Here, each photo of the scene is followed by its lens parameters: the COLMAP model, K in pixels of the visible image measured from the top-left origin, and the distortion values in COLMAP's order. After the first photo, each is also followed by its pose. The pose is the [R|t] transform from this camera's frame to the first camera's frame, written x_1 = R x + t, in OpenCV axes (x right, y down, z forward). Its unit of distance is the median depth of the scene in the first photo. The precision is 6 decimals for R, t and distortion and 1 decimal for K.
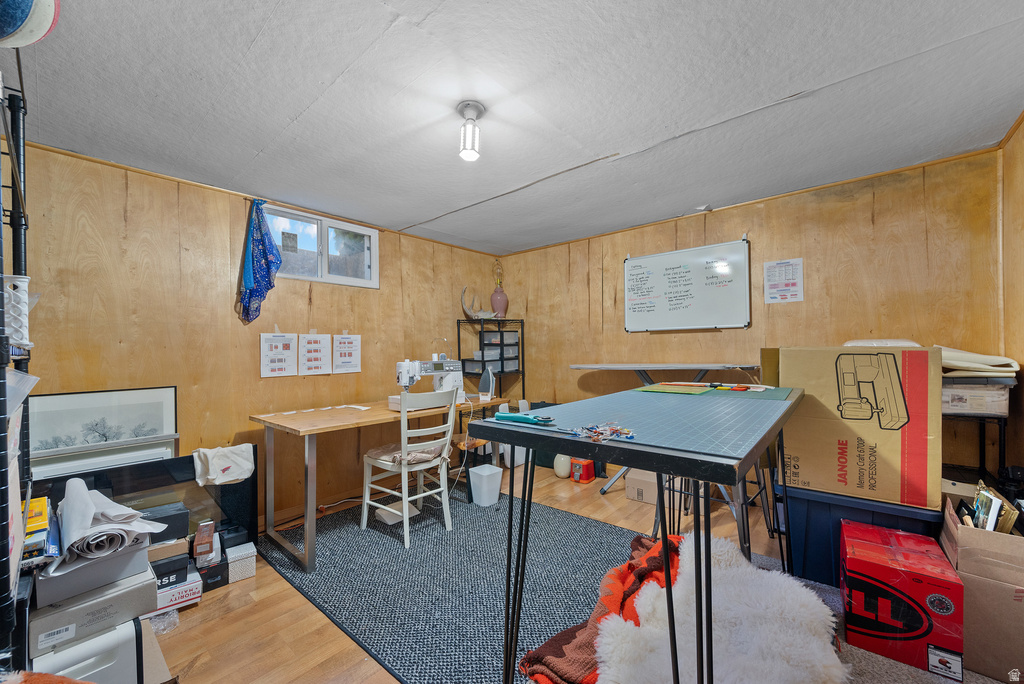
lens RADIAL K [[408.7, 0, 510.0], [0, 408.7, 347.1], [0, 0, 1]] dist [-0.001658, -0.000077]
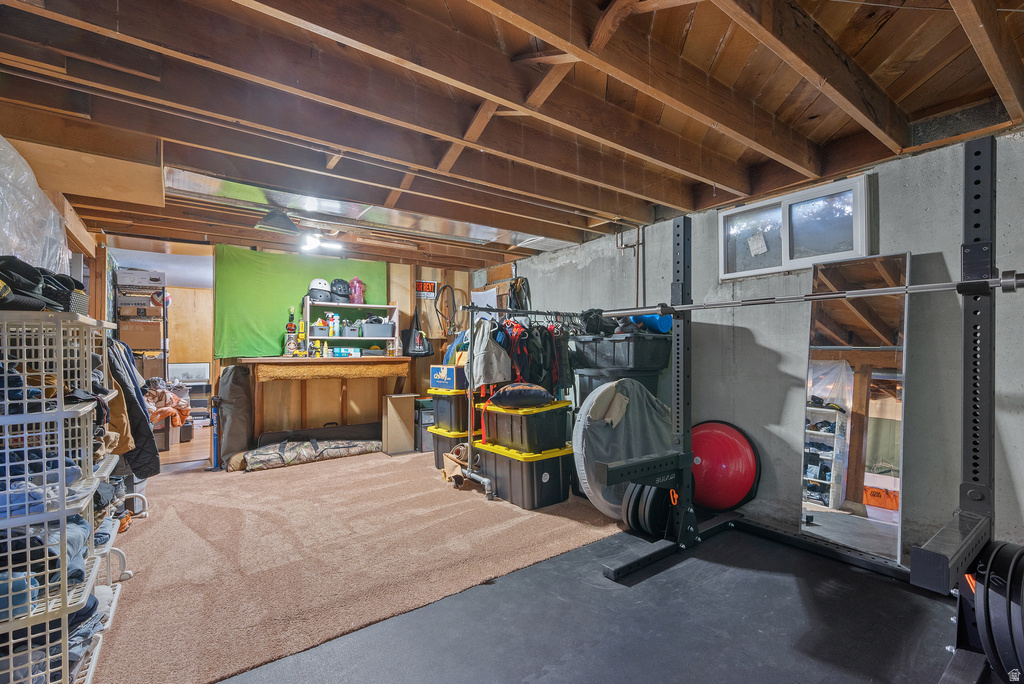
lens RADIAL K [[474.6, 0, 512.1], [0, 474.6, 342.7], [0, 0, 1]] dist [0.000614, 0.000344]
pose [[0.978552, 0.007737, -0.205857, 2.184813], [-0.006992, 0.999966, 0.004342, -0.081154], [0.205883, -0.002810, 0.978572, -2.049972]]
